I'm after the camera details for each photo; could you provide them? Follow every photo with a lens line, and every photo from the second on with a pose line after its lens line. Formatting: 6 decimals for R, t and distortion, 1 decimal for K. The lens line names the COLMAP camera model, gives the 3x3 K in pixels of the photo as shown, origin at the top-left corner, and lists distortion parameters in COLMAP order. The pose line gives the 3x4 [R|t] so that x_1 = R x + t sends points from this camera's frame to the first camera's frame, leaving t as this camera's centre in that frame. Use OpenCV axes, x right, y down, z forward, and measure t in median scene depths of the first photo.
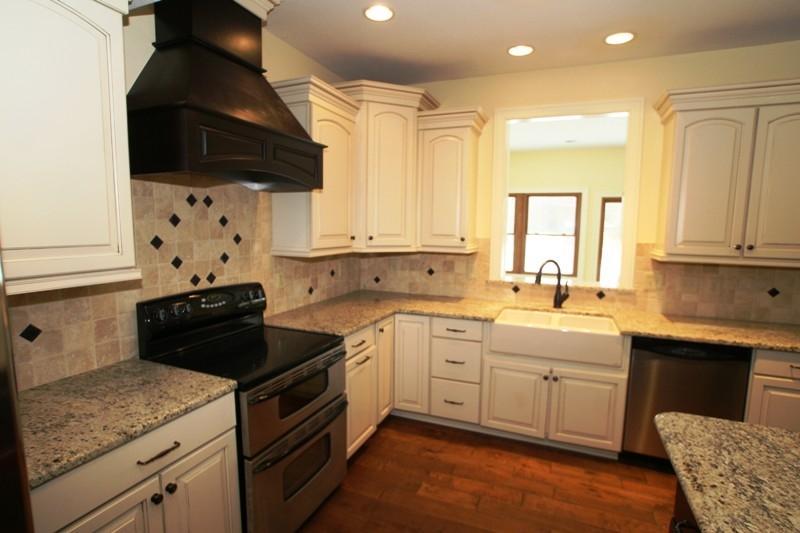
lens RADIAL K [[399.0, 0, 401.3], [0, 399.0, 268.7], [0, 0, 1]] dist [-0.025657, 0.007912]
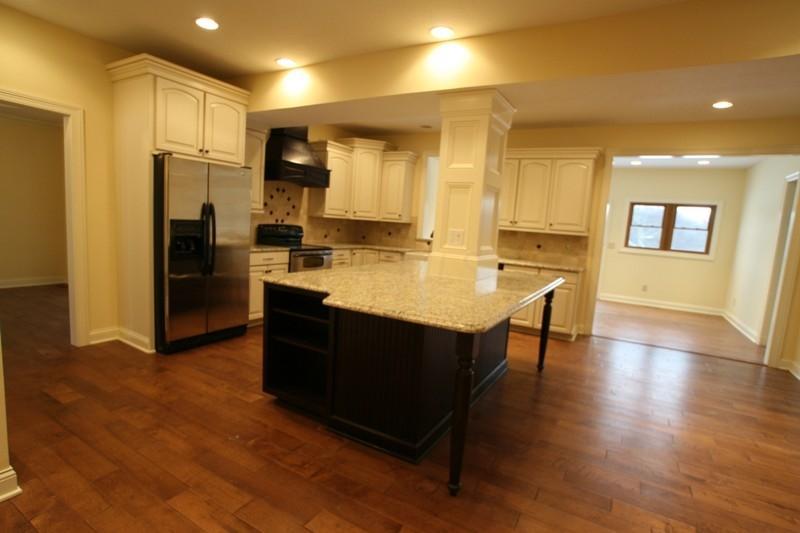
lens RADIAL K [[399.0, 0, 400.0], [0, 399.0, 270.6], [0, 0, 1]] dist [-0.025657, 0.007912]
pose [[0.989356, 0.070431, -0.127337, 0.503016], [-0.070441, 0.997506, 0.004428, 0.229018], [0.127332, 0.004588, 0.991850, -1.176945]]
